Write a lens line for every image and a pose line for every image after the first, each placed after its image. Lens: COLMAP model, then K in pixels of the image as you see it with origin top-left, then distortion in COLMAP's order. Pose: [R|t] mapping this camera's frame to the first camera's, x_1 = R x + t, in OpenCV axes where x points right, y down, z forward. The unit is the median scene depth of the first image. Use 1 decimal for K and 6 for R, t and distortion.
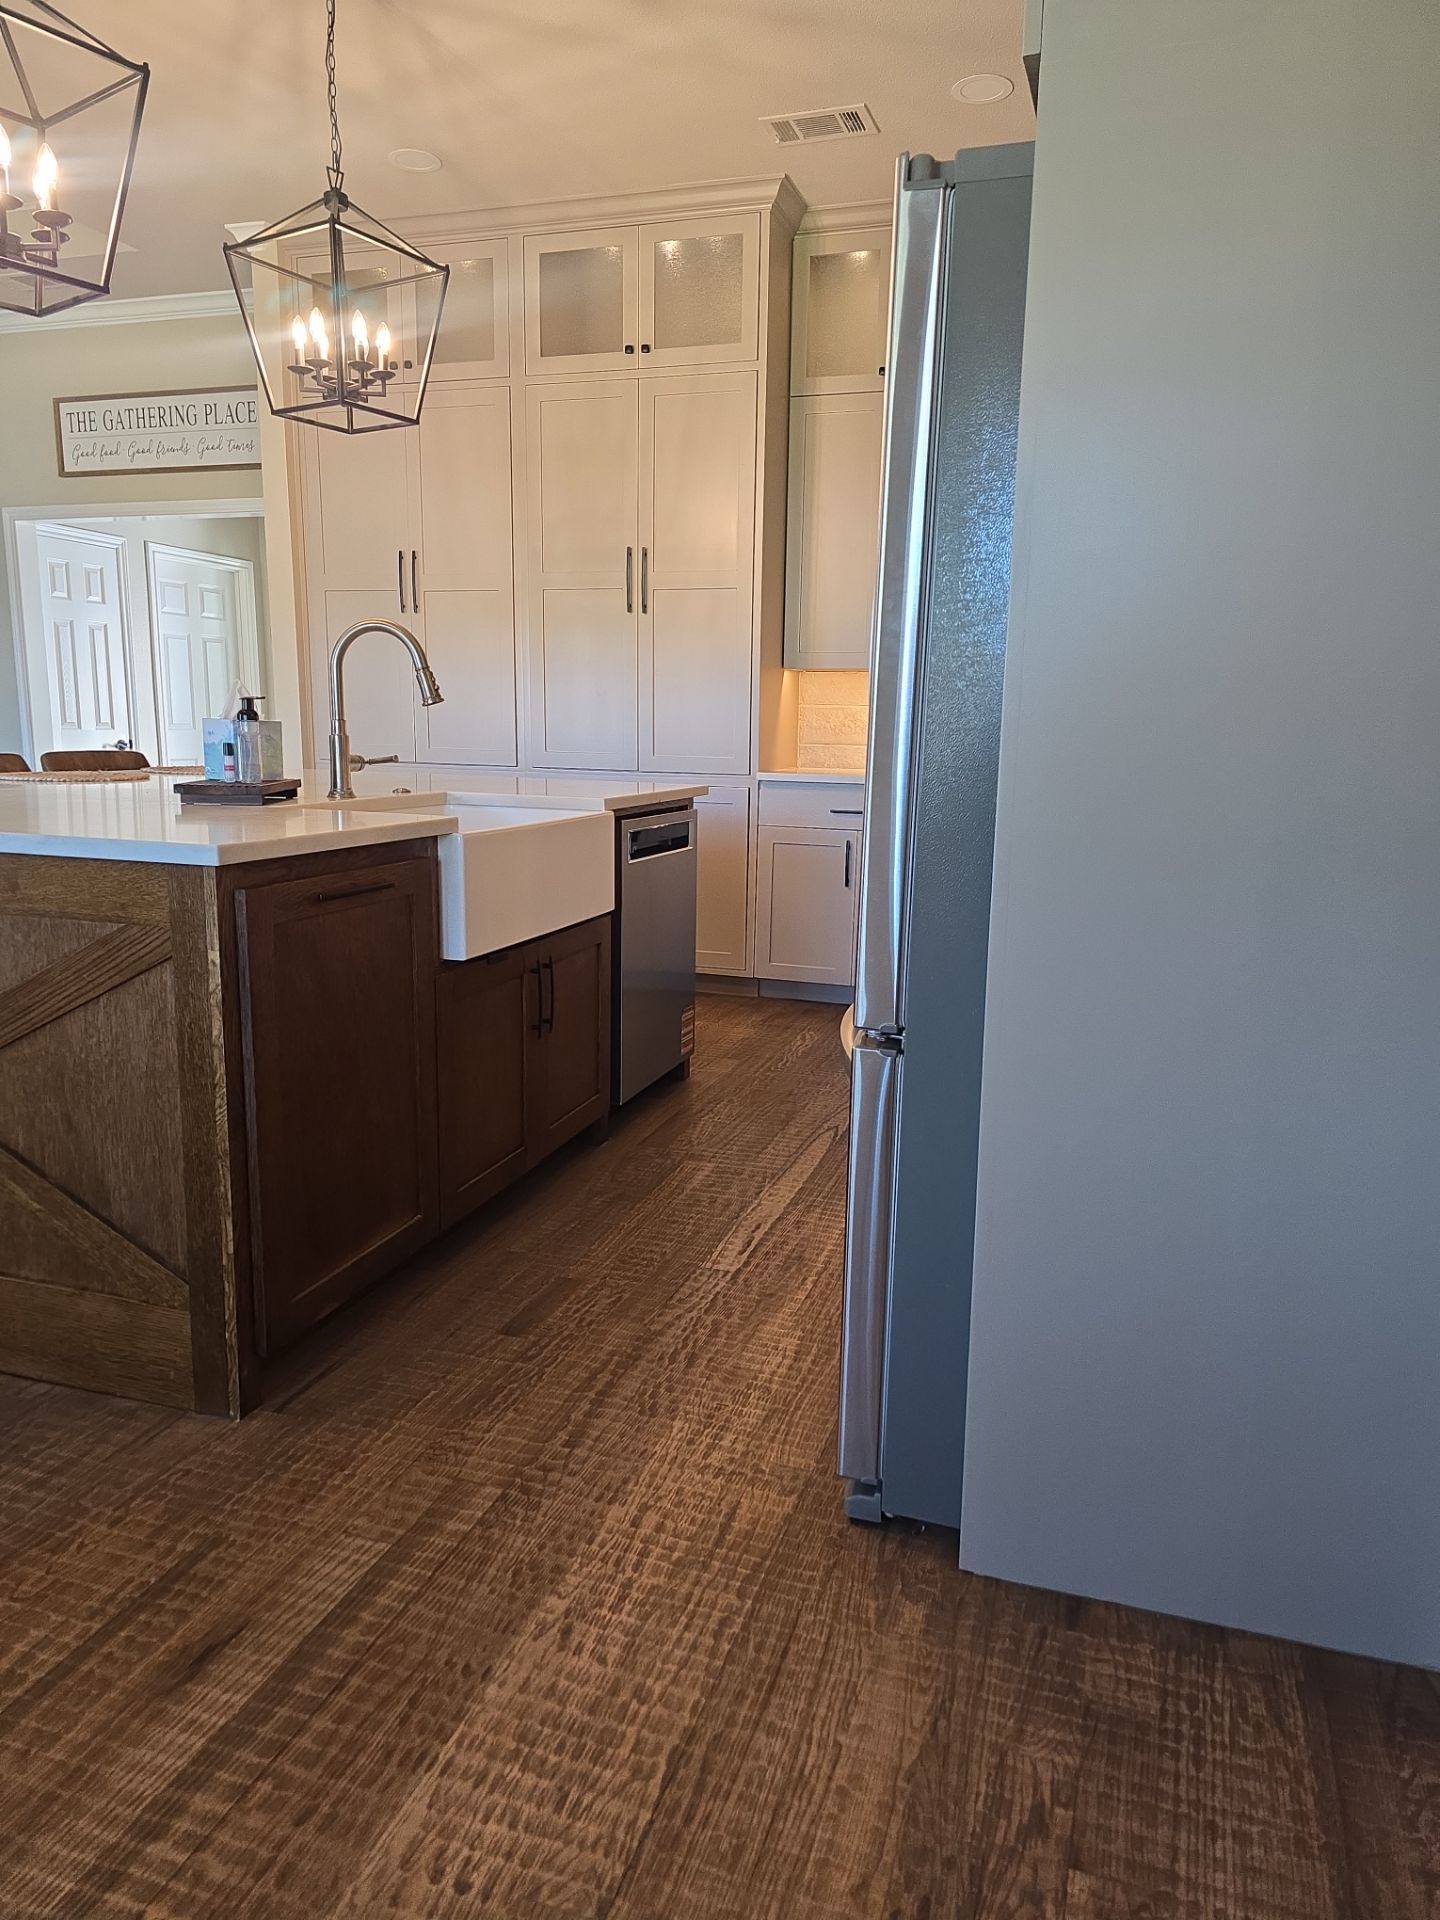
lens RADIAL K [[1290.9, 0, 730.2], [0, 1290.9, 950.5], [0, 0, 1]] dist [0.060913, -0.058138]
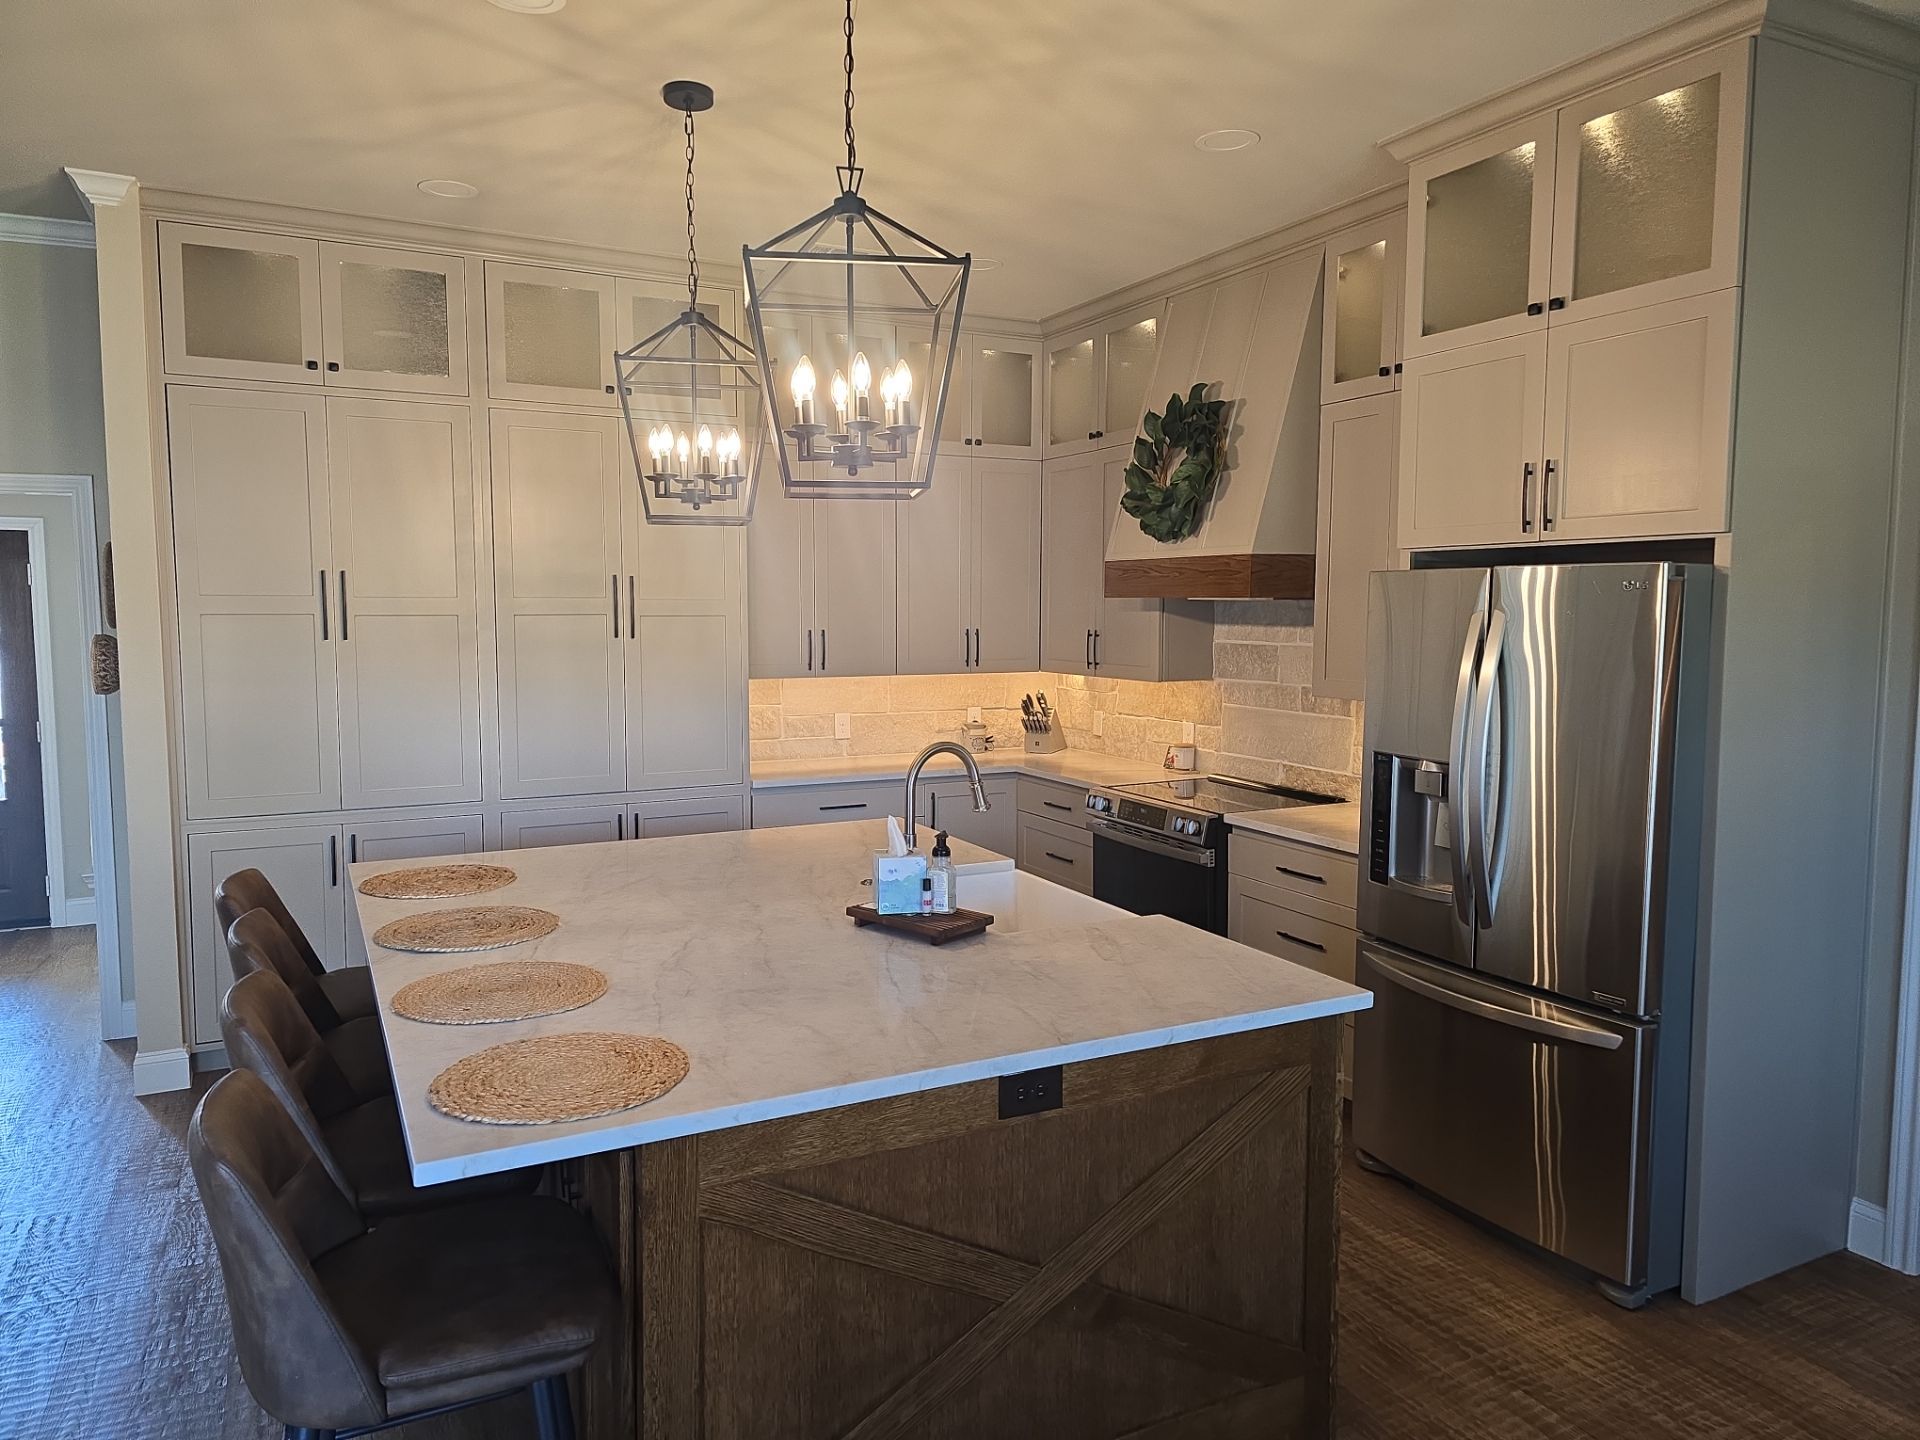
lens RADIAL K [[1290.9, 0, 956.3], [0, 1290.9, 707.7], [0, 0, 1]] dist [0.060913, -0.058138]
pose [[0.706237, -0.073618, 0.704138, -1.263188], [0.133133, 0.990645, -0.029957, -0.302554], [-0.695345, 0.114900, 0.709431, 0.245350]]
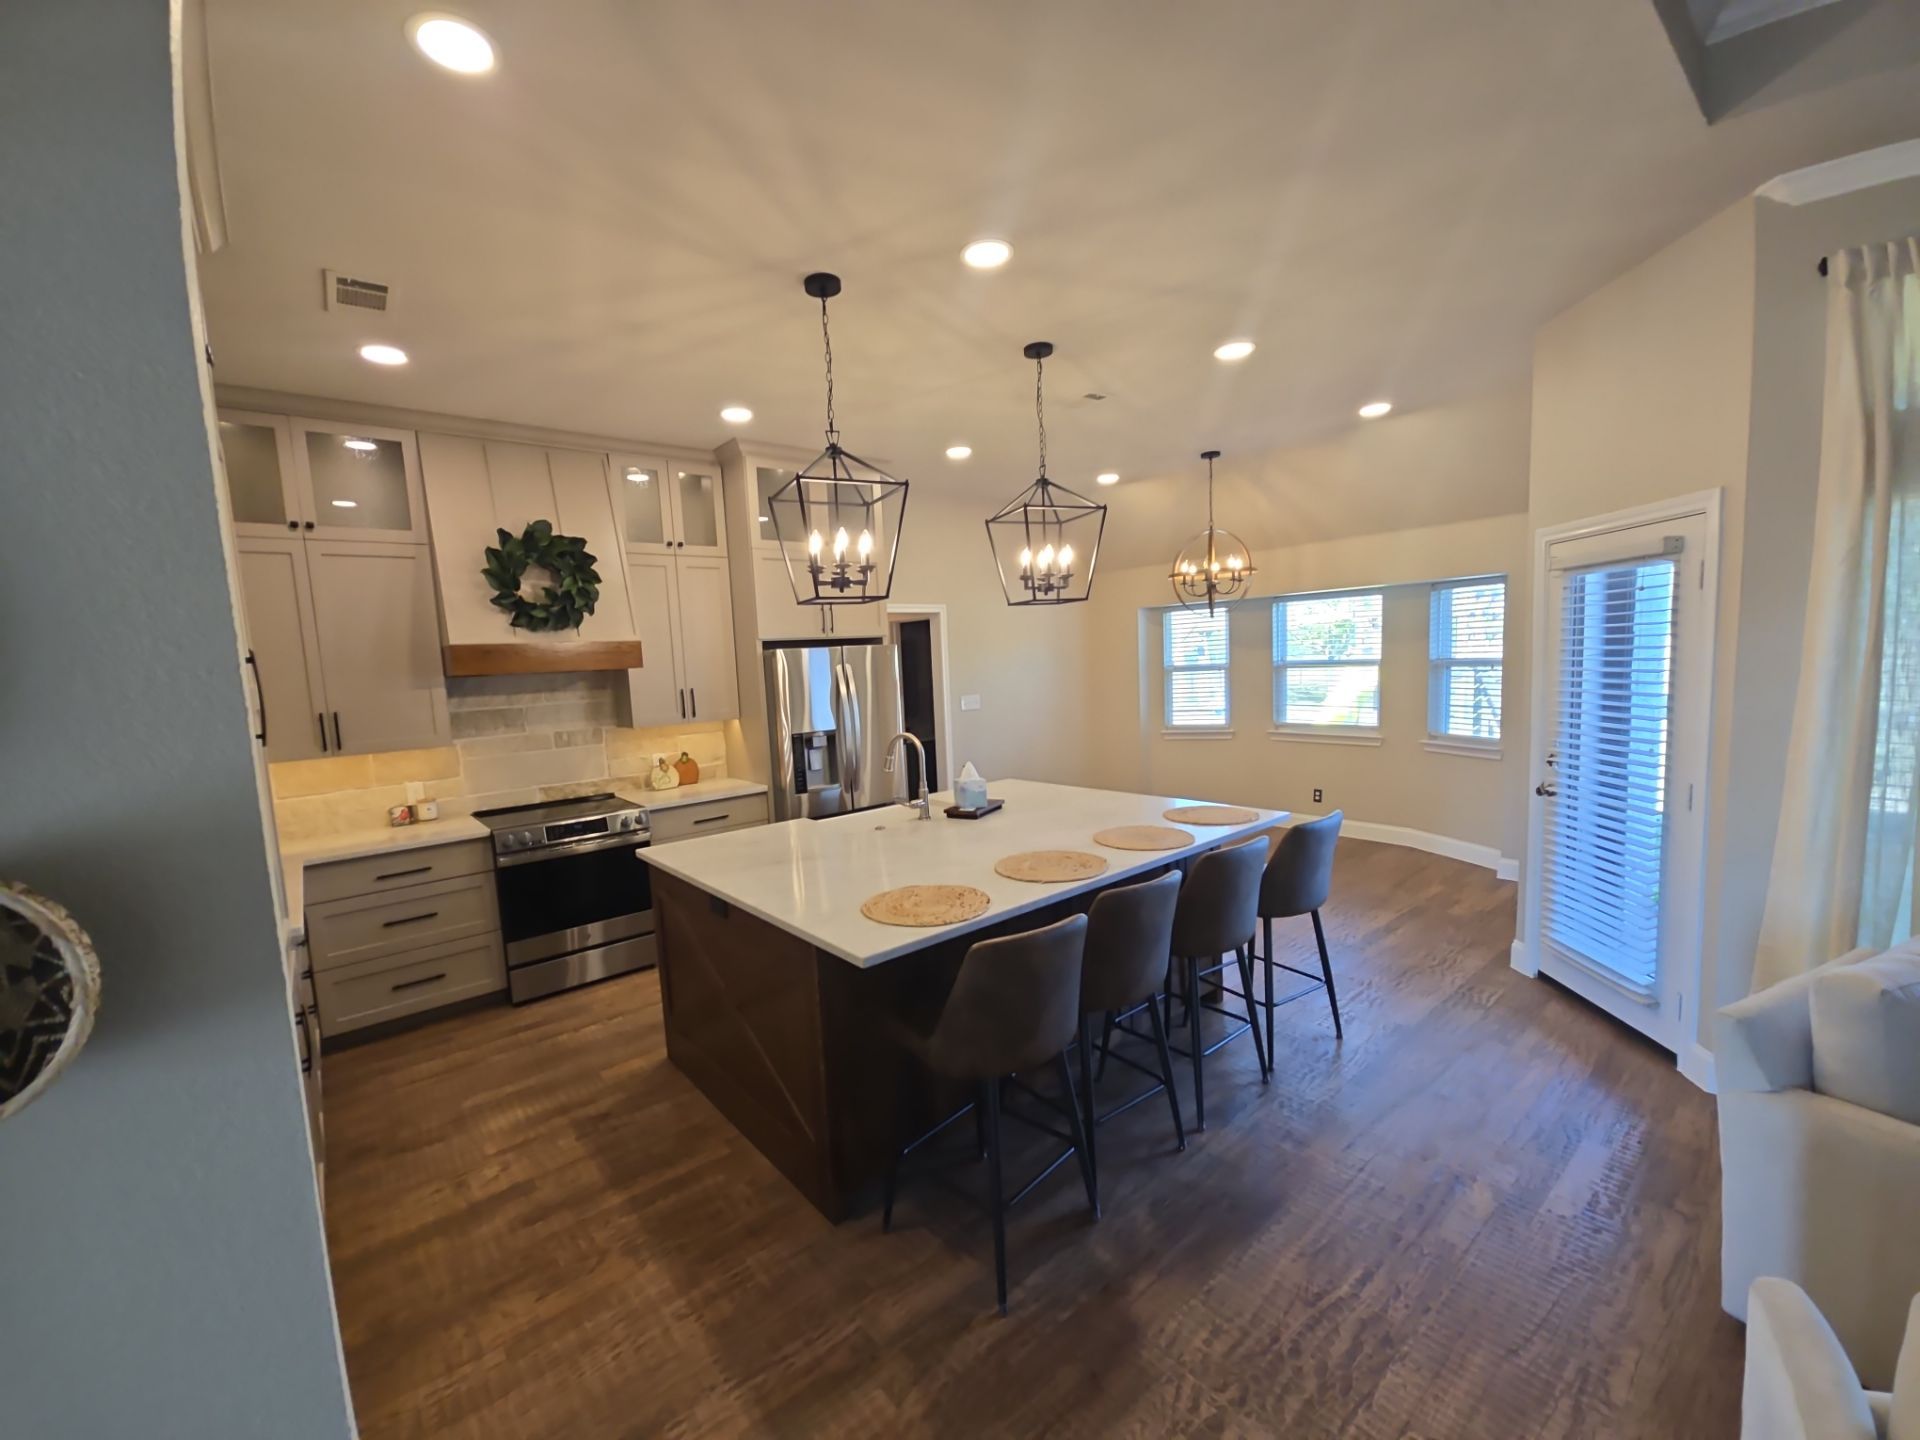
lens RADIAL K [[779.7, 0, 946.3], [0, 779.7, 737.9], [0, 0, 1]] dist [0.000605, -0.001451]
pose [[-0.847408, -0.029937, 0.530097, -1.198571], [0.127384, 0.957785, 0.257724, -0.679792], [-0.515434, 0.285923, -0.807821, 2.399298]]
